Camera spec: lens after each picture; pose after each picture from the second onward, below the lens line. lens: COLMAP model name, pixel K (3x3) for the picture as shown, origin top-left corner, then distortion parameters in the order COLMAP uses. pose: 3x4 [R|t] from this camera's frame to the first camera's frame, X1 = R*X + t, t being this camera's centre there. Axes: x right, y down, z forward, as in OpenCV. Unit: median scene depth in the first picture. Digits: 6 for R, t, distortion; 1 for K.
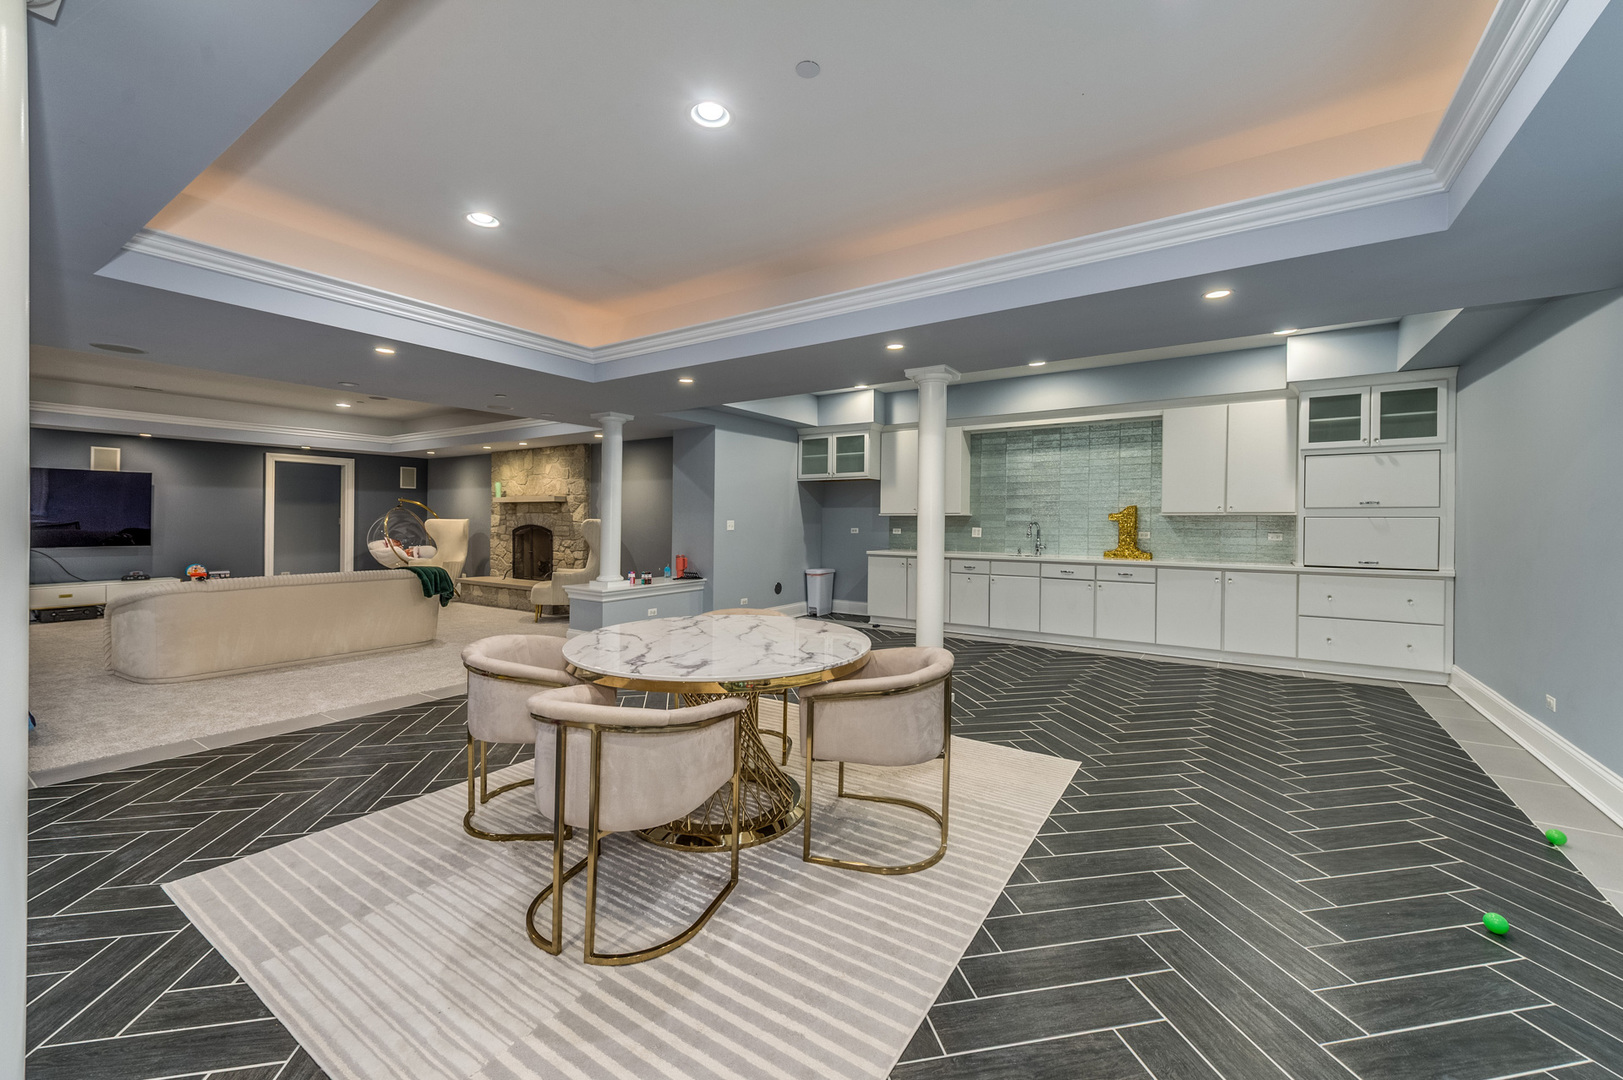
lens RADIAL K [[639.3, 0, 831.1], [0, 639.3, 509.7], [0, 0, 1]] dist [0.011270, -0.000163]
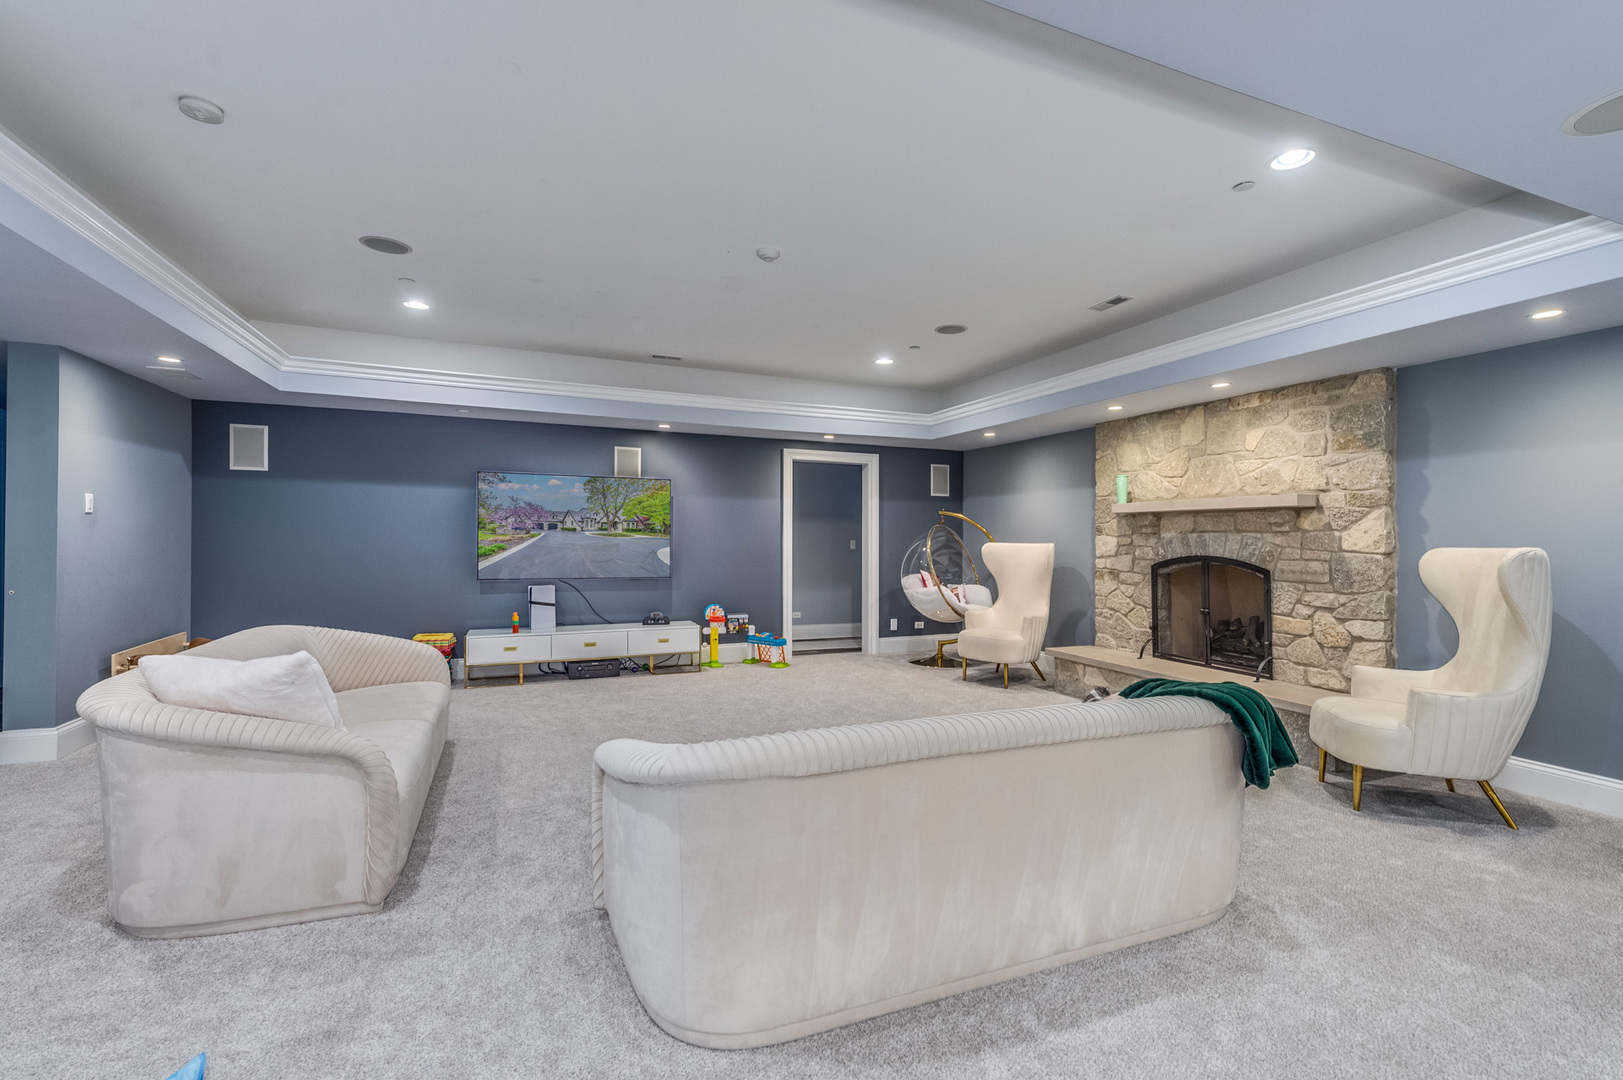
lens RADIAL K [[639.3, 0, 831.1], [0, 639.3, 509.7], [0, 0, 1]] dist [0.011270, -0.000163]
pose [[0.843638, -0.020871, -0.536507, -0.437285], [0.002308, 0.999376, -0.035248, 0.004536], [0.536908, 0.028498, 0.843160, 0.417326]]
